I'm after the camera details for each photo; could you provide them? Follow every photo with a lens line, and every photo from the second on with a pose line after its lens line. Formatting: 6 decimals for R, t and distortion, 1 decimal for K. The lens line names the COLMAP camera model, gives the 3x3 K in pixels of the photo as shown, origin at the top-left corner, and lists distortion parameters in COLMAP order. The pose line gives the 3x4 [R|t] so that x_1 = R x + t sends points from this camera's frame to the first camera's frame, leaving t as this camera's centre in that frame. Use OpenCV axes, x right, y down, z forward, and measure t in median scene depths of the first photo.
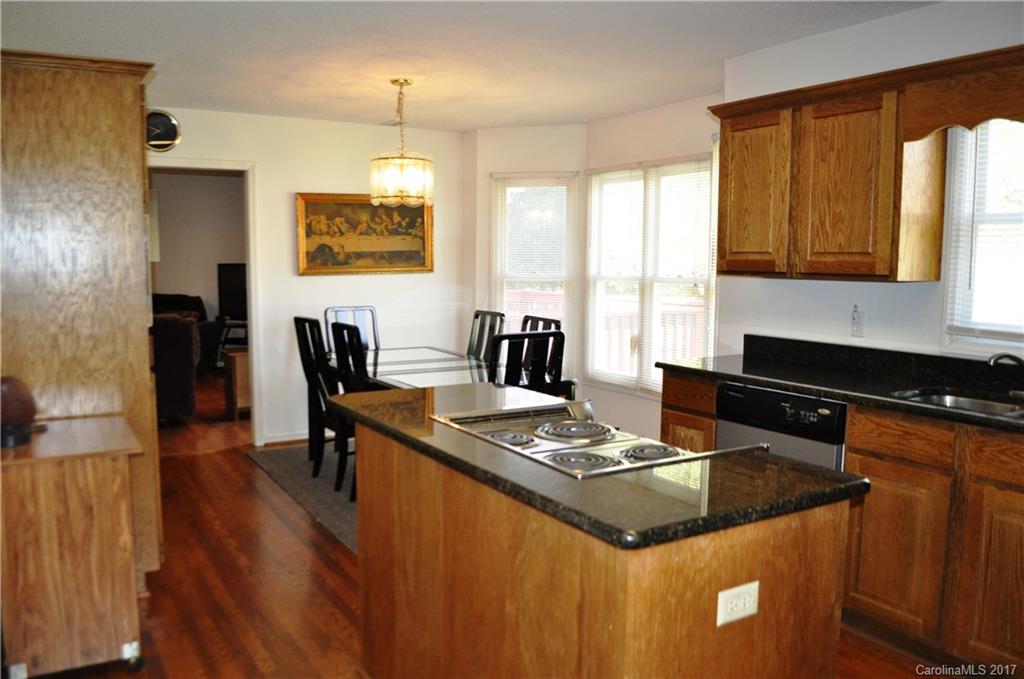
lens RADIAL K [[805.7, 0, 511.6], [0, 805.7, 341.9], [0, 0, 1]] dist [-0.070916, -0.001166]
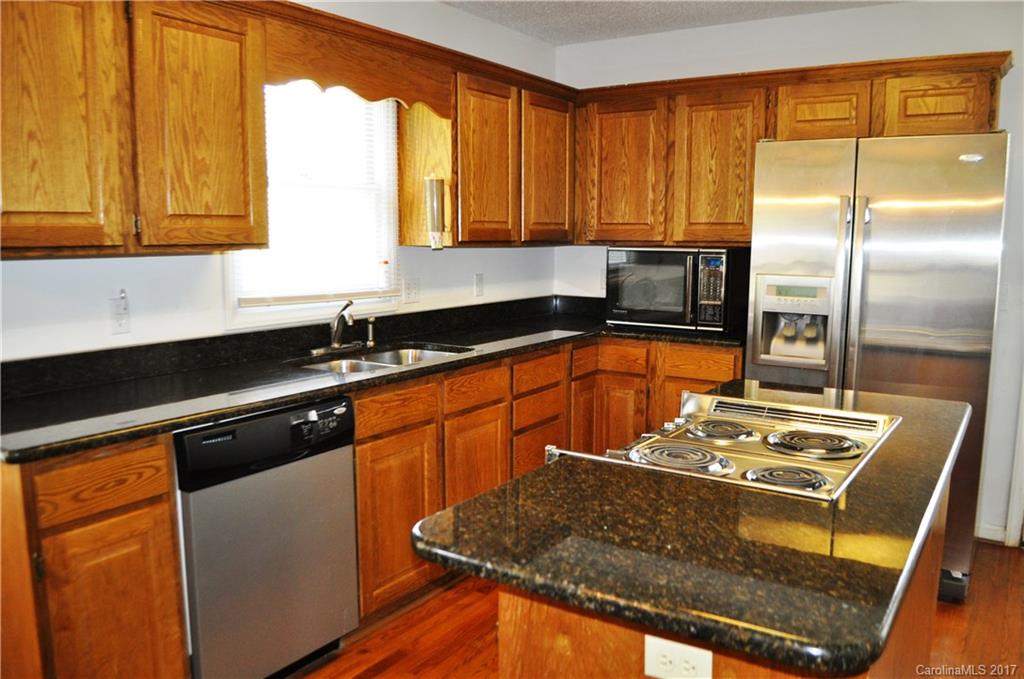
lens RADIAL K [[805.7, 0, 514.2], [0, 805.7, 341.2], [0, 0, 1]] dist [-0.070916, -0.001166]
pose [[-0.423937, -0.130073, 0.896303, -0.381131], [0.084927, 0.979564, 0.182325, -0.108105], [-0.901701, 0.153415, -0.404227, 1.057072]]
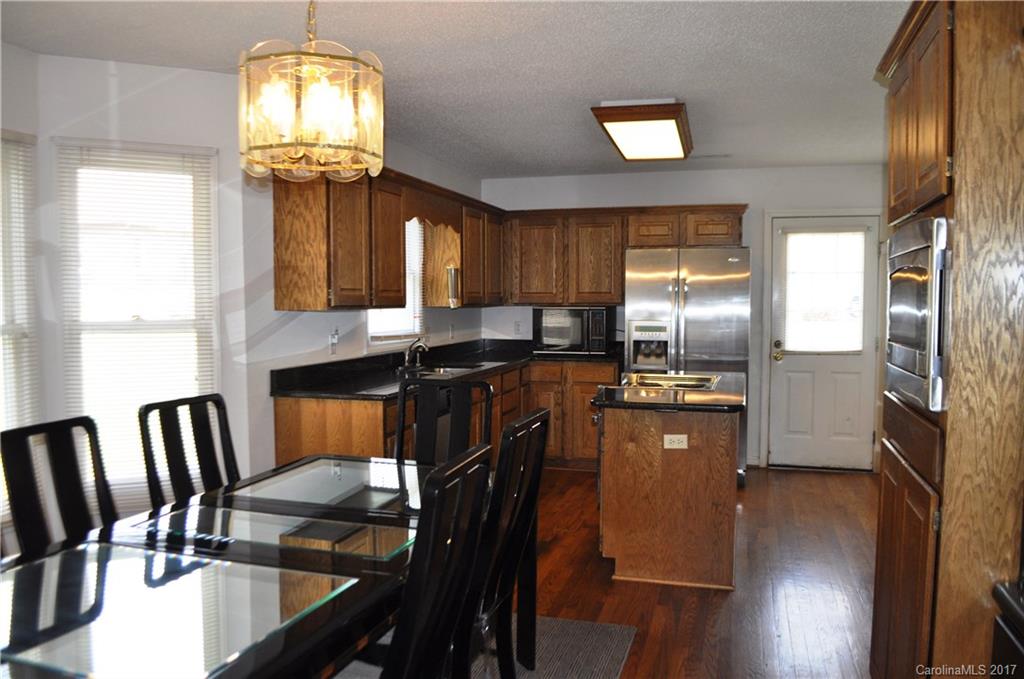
lens RADIAL K [[805.7, 0, 510.8], [0, 805.7, 338.1], [0, 0, 1]] dist [-0.070916, -0.001166]
pose [[-0.669131, -0.044087, 0.741835, -0.795373], [0.071355, 0.989815, 0.123186, -0.188704], [-0.739711, 0.135361, -0.659170, 1.794184]]
